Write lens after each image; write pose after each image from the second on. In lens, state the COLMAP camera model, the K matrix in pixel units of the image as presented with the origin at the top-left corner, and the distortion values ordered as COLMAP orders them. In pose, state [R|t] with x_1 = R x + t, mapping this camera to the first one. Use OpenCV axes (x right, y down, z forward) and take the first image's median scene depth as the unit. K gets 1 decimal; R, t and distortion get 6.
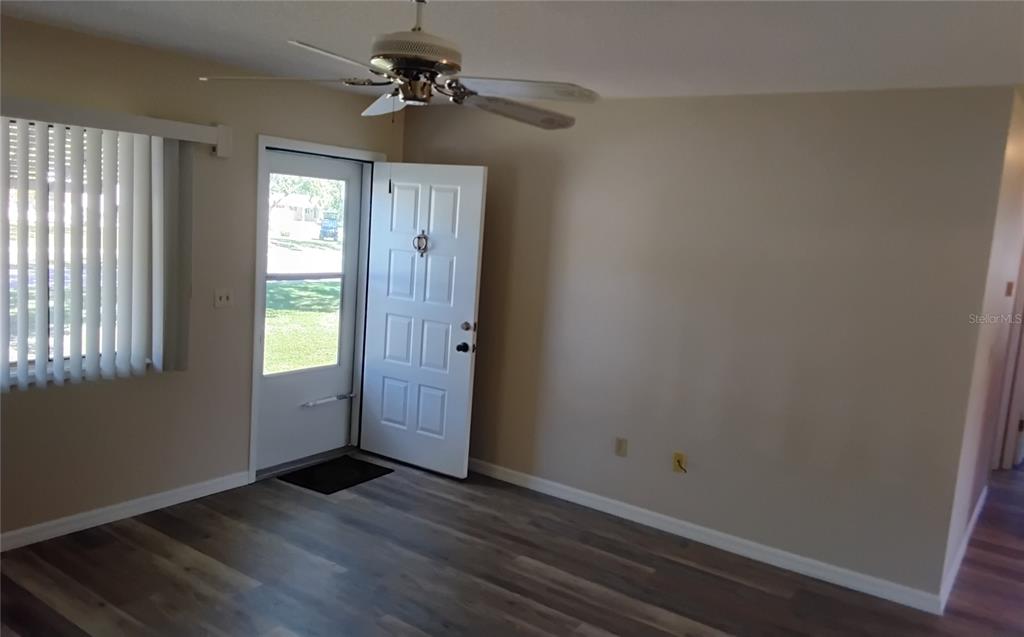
lens RADIAL K [[791.4, 0, 512.0], [0, 791.4, 318.5], [0, 0, 1]] dist [0.121611, -0.182777]
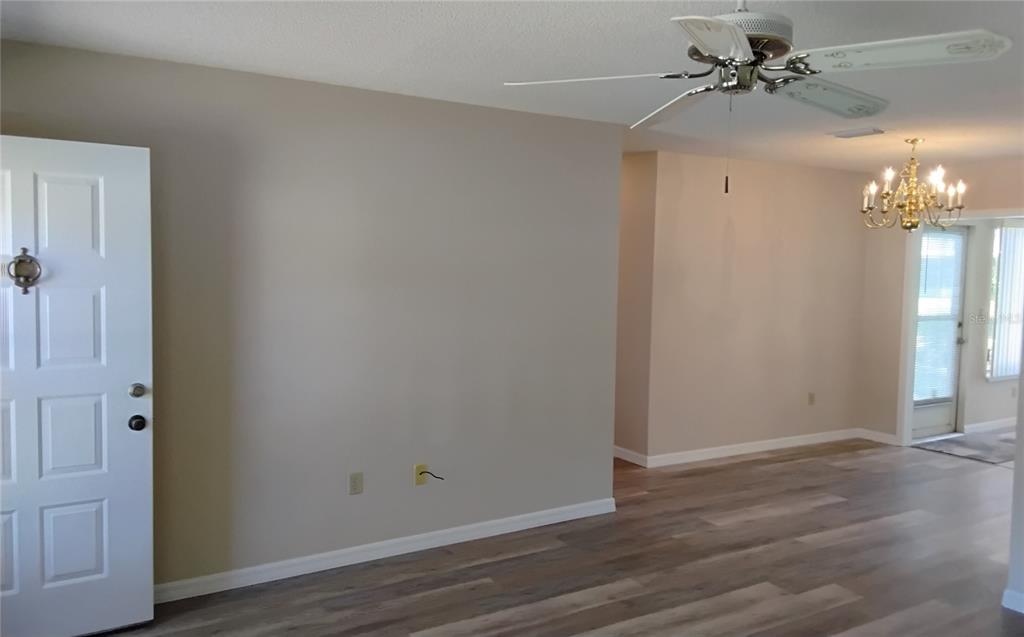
lens RADIAL K [[791.4, 0, 512.0], [0, 791.4, 318.5], [0, 0, 1]] dist [0.121611, -0.182777]
pose [[0.384977, -0.126070, 0.914275, -0.542211], [0.131121, 0.988049, 0.081031, -0.062778], [-0.913564, 0.088686, 0.396906, 0.449751]]
